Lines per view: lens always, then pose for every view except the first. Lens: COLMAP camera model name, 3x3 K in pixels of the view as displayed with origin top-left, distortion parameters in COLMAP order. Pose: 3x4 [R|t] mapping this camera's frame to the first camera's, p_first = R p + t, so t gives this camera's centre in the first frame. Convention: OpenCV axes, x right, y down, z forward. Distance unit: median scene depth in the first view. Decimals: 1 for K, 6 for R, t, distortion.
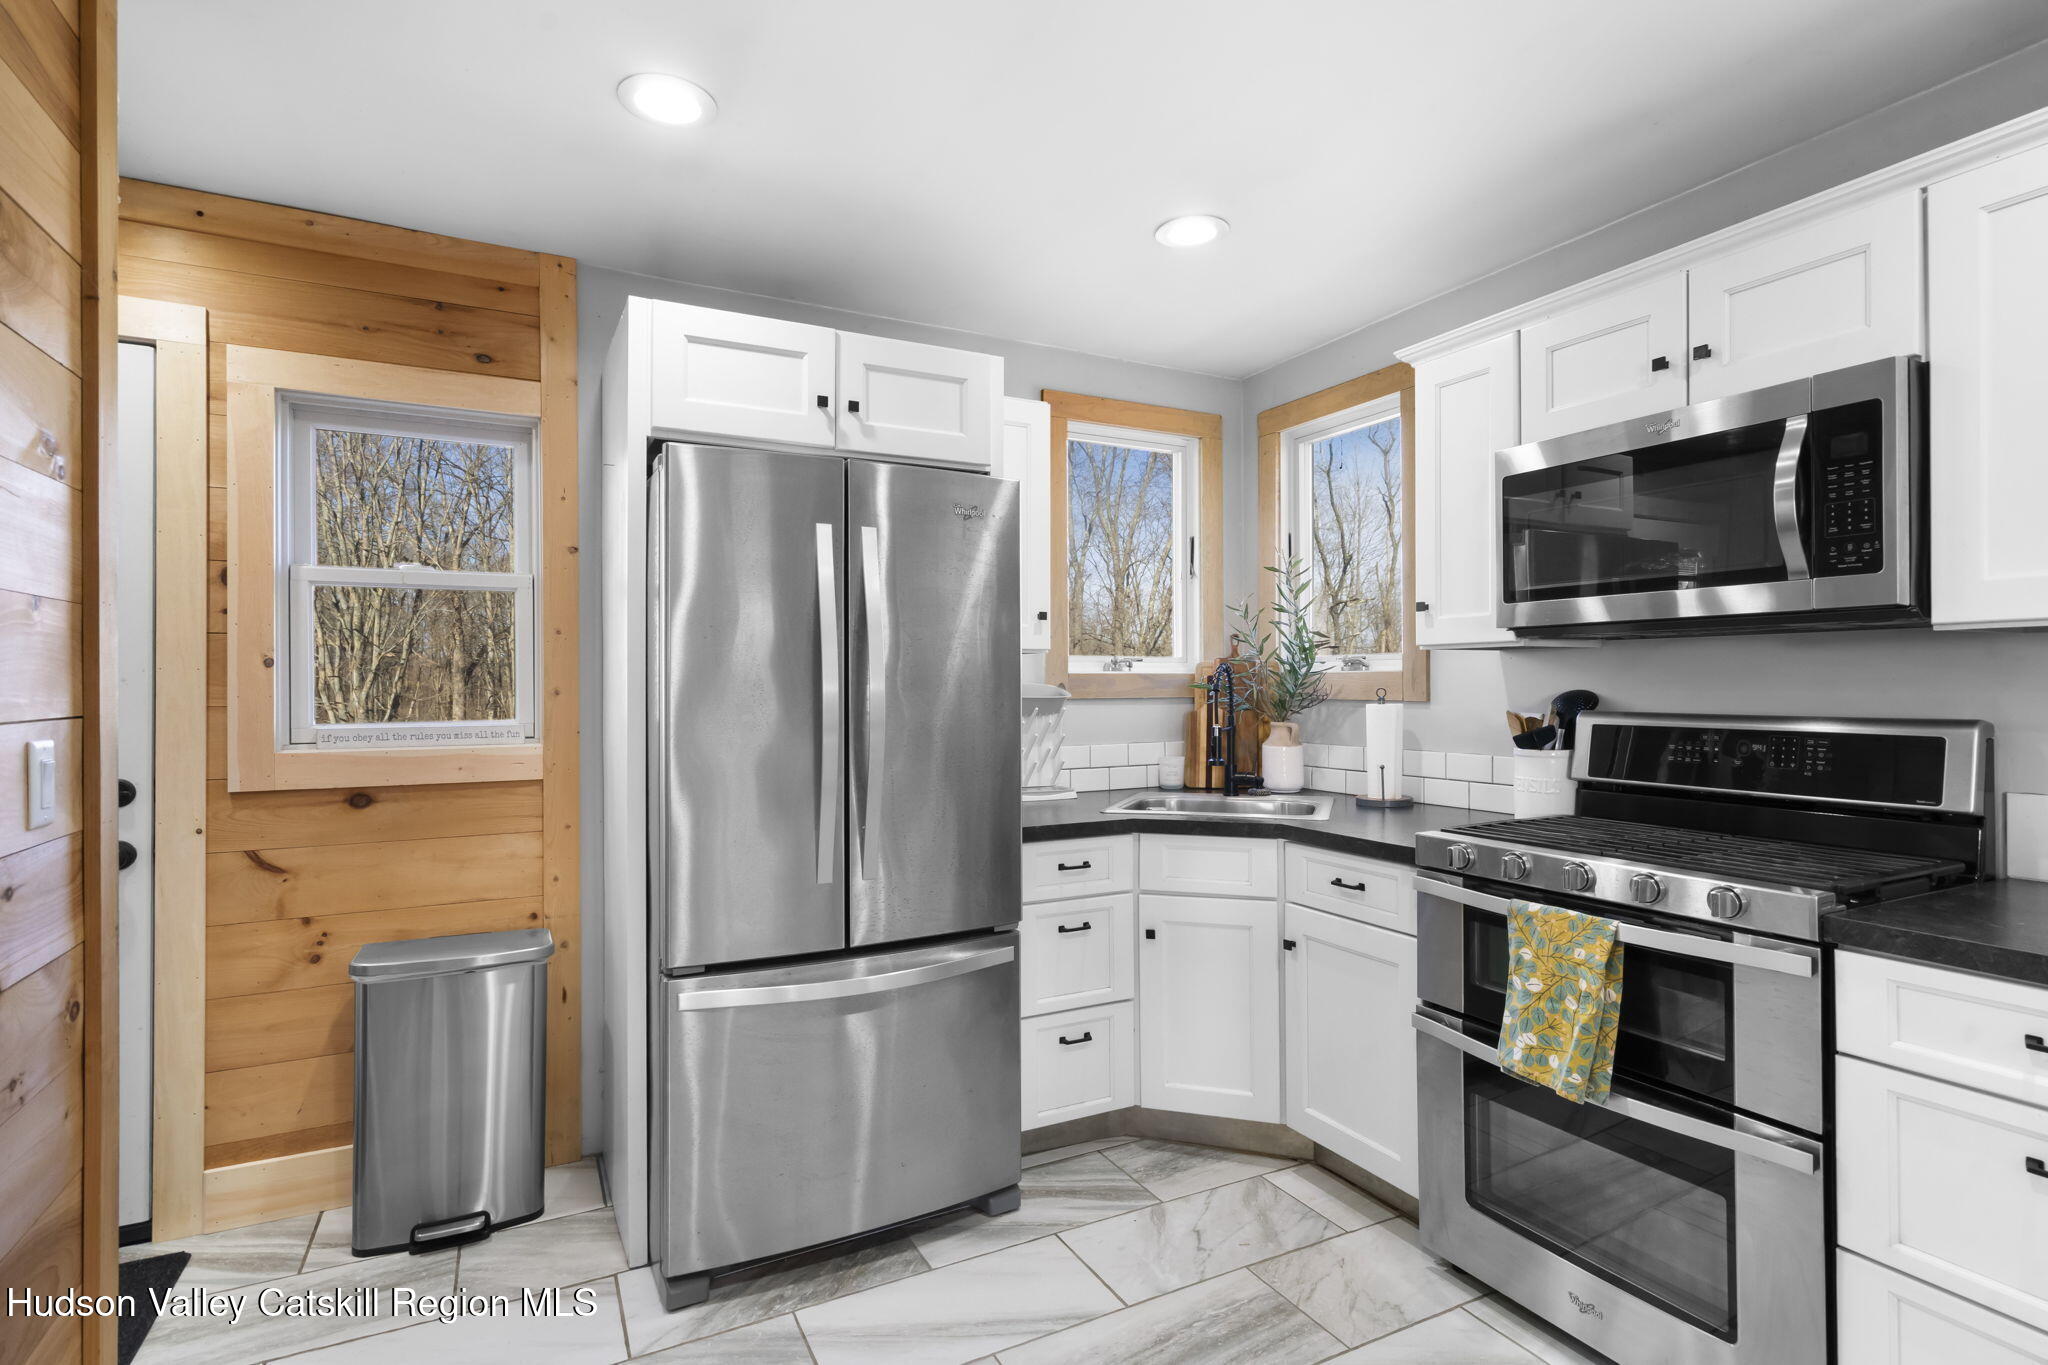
lens RADIAL K [[970.2, 0, 1029.5], [0, 970.2, 681.7], [0, 0, 1]] dist [-0.002794, 0.000808]
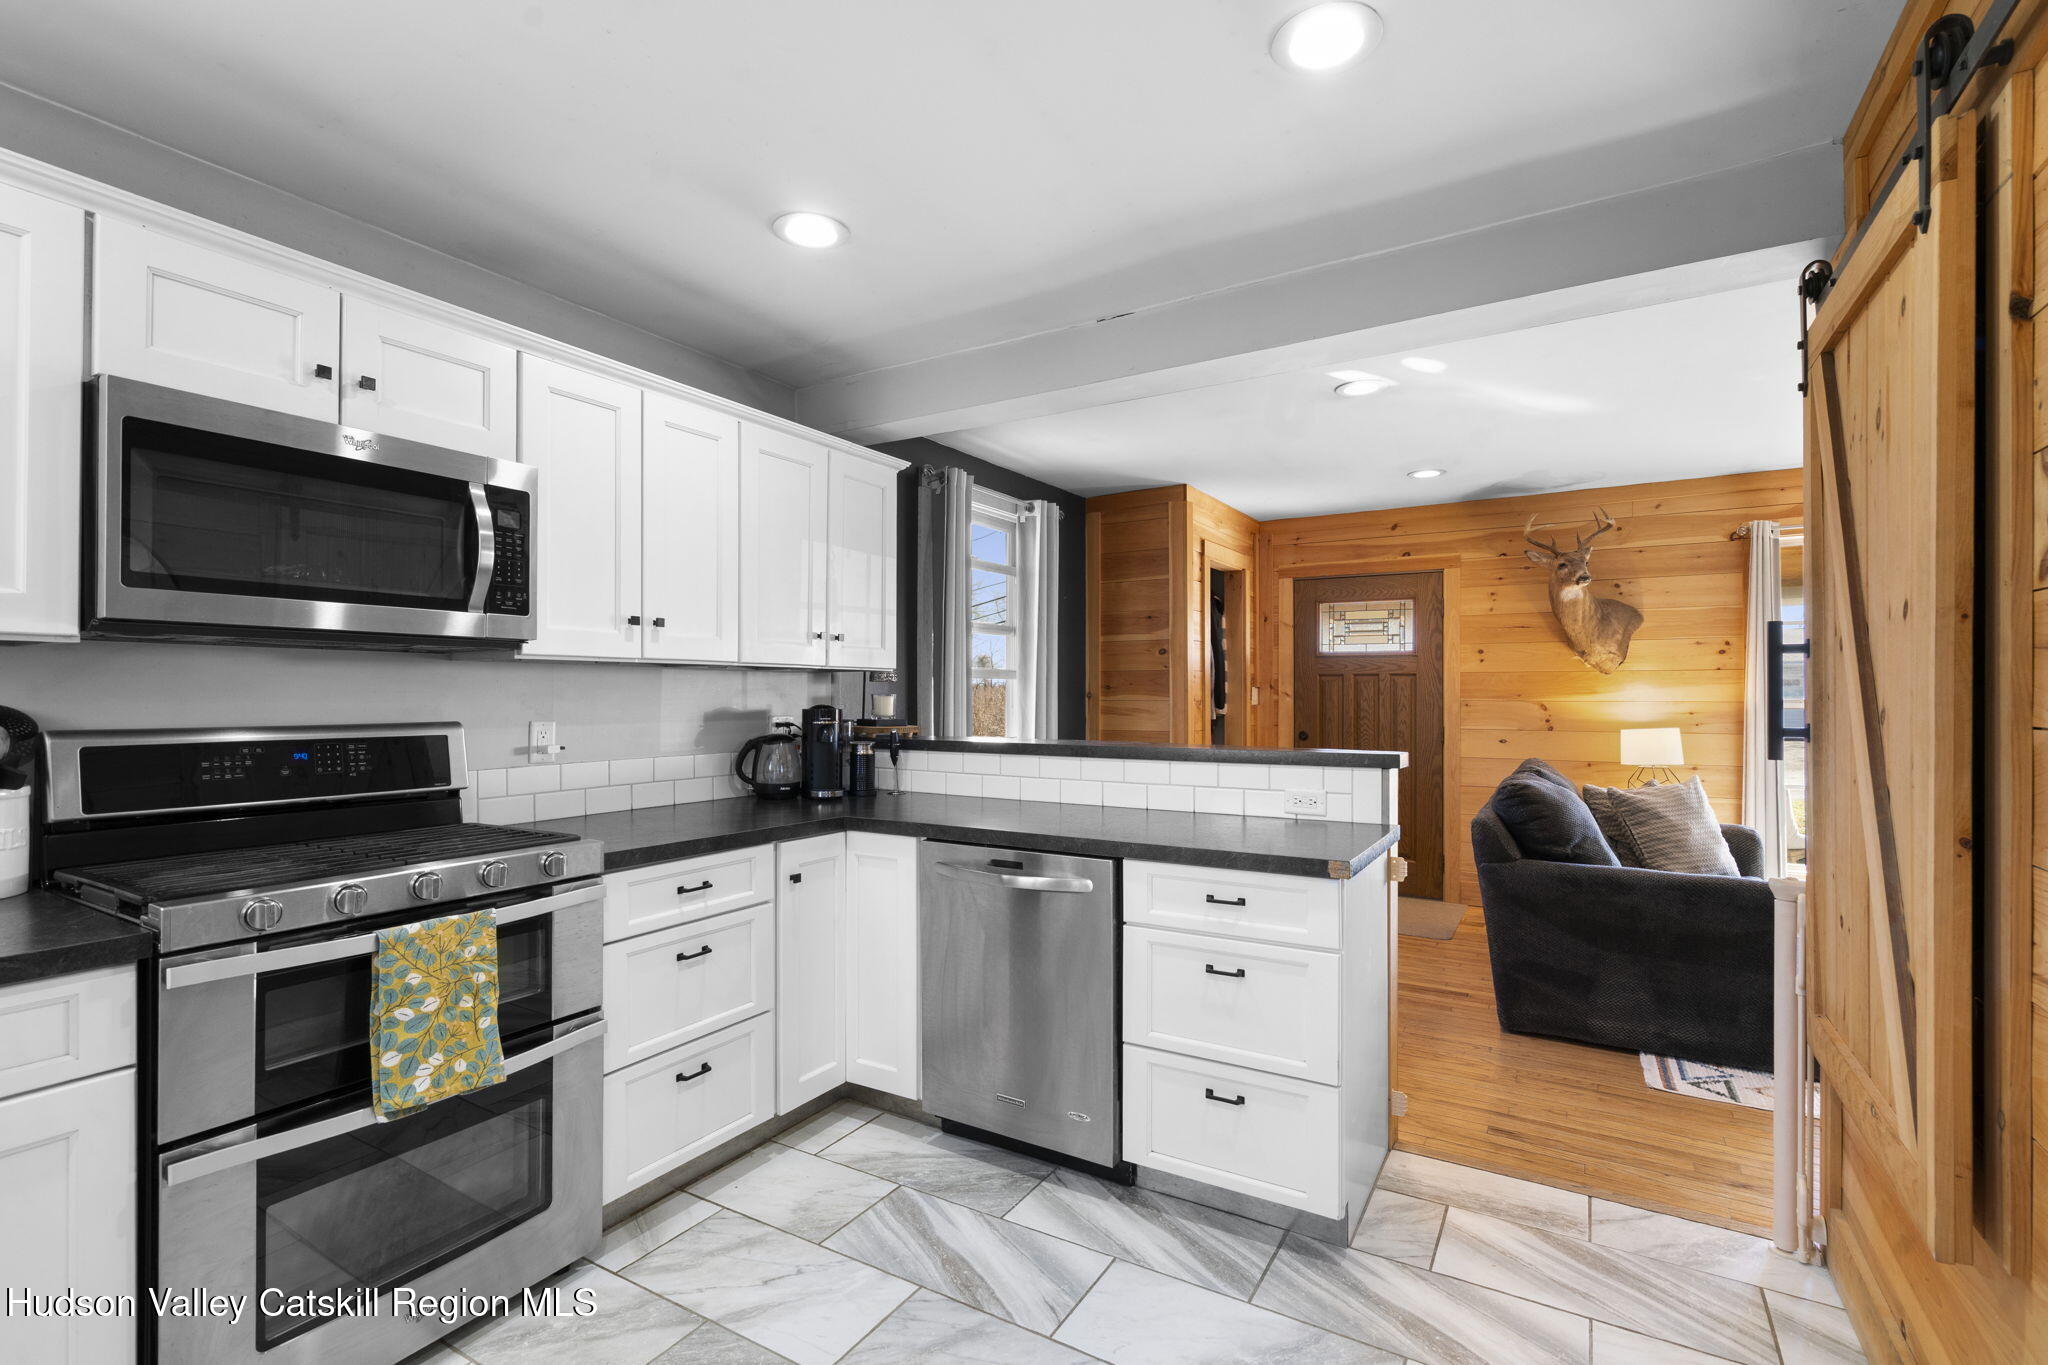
lens RADIAL K [[927.2, 0, 1009.0], [0, 927.2, 692.6], [0, 0, 1]] dist [-0.010140, 0.003513]
pose [[-0.501316, 0.004888, 0.865251, -0.488219], [-0.000188, 0.999983, -0.005757, 0.004580], [-0.865264, -0.003049, -0.501306, 0.821288]]
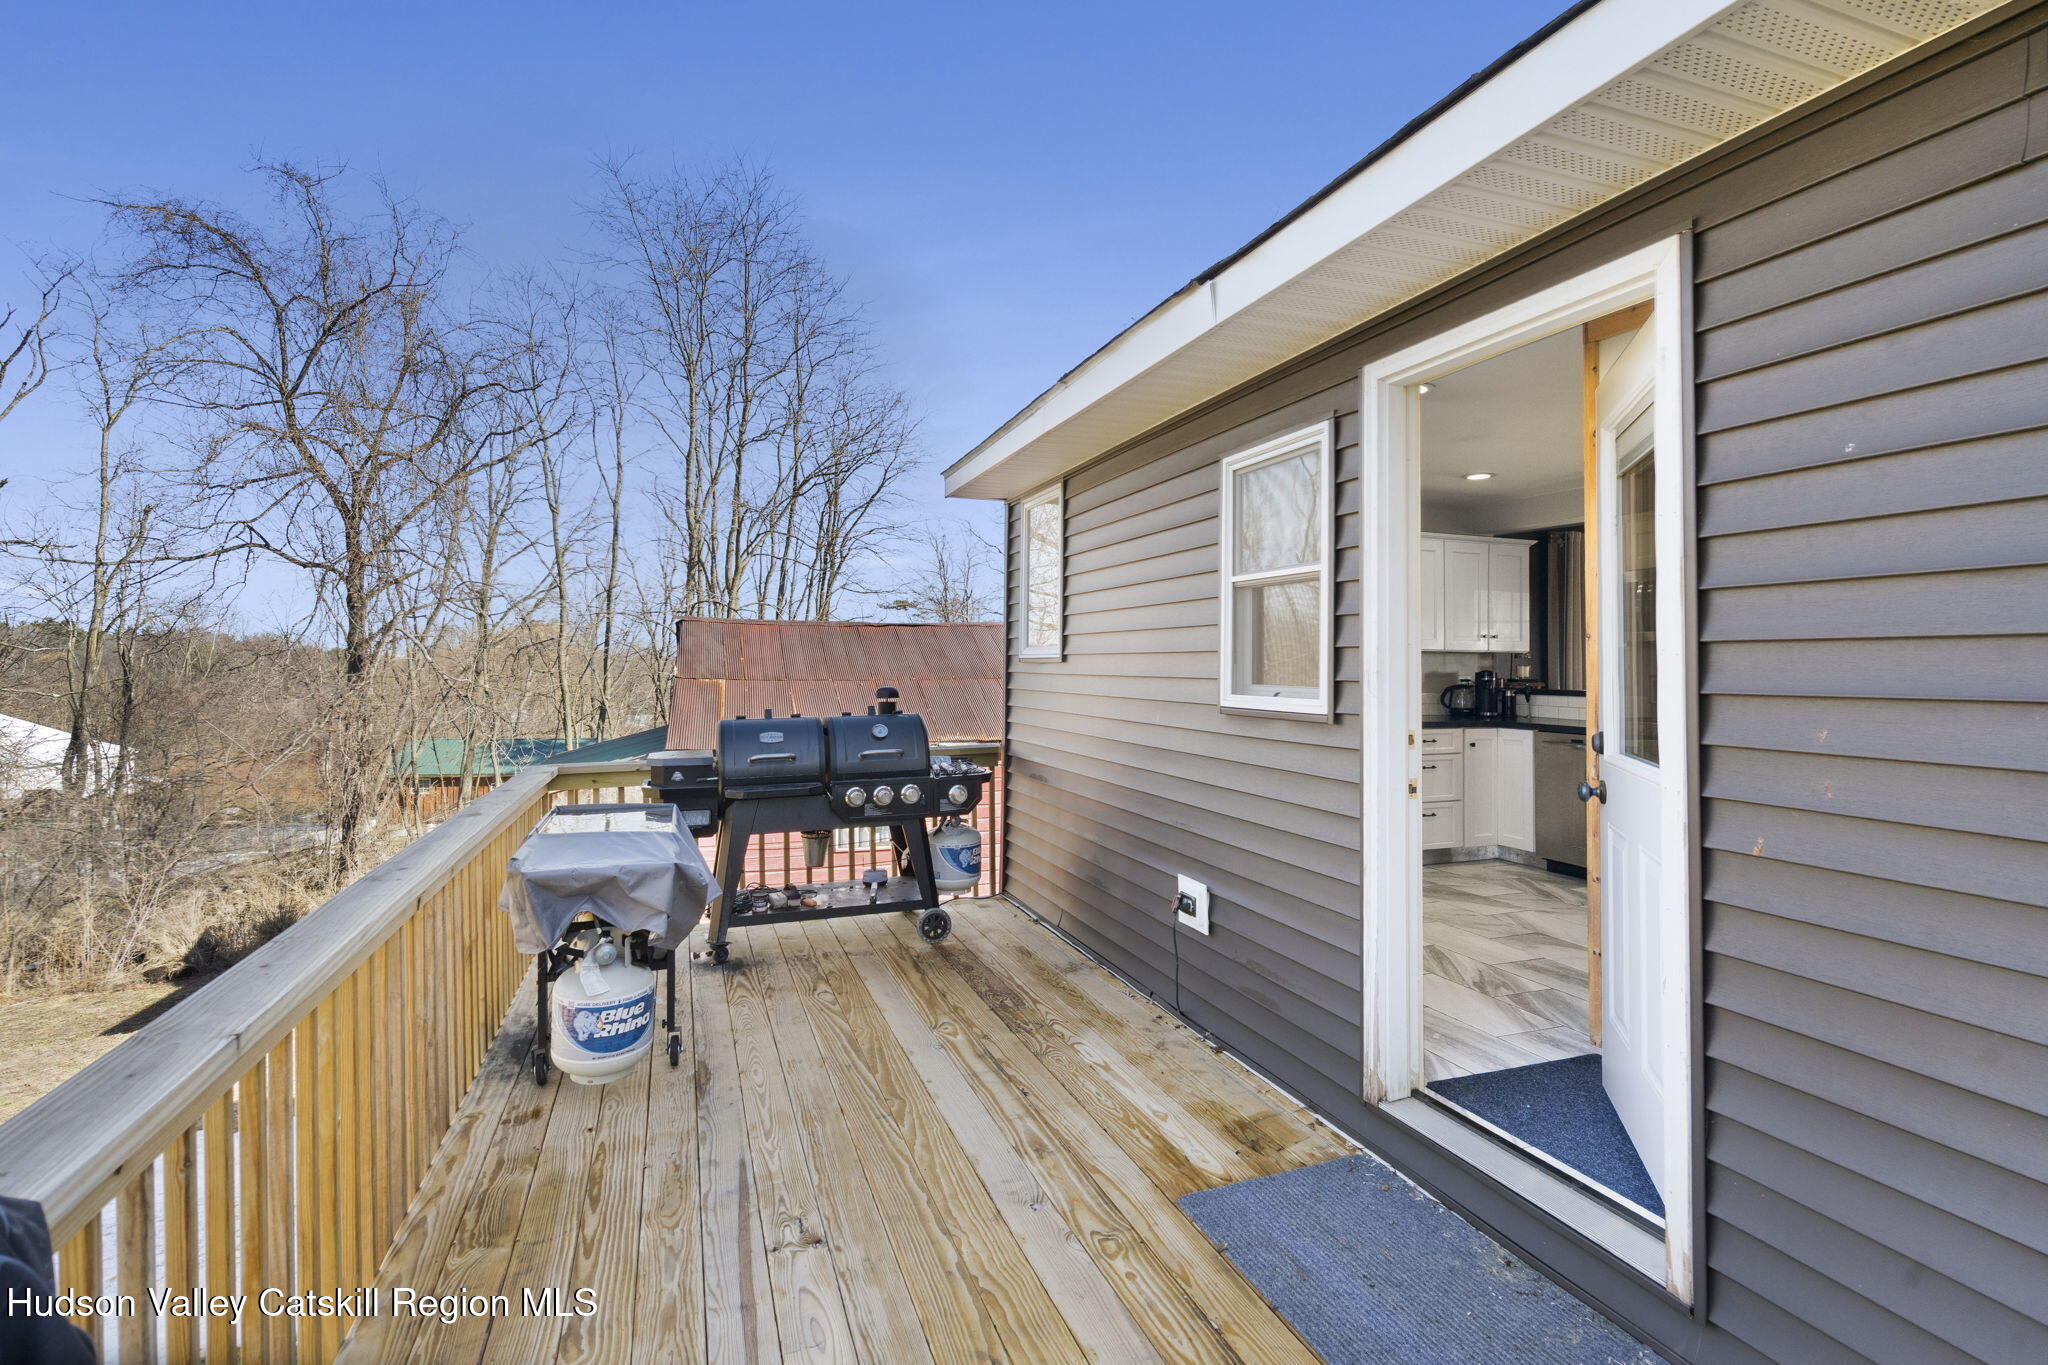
lens RADIAL K [[927.2, 0, 1011.8], [0, 927.2, 652.0], [0, 0, 1]] dist [-0.010140, 0.003513]
pose [[0.154055, 0.014881, 0.987950, -2.280484], [-0.005346, 0.999884, -0.014227, 0.007923], [-0.988048, -0.003090, 0.154117, 1.401779]]
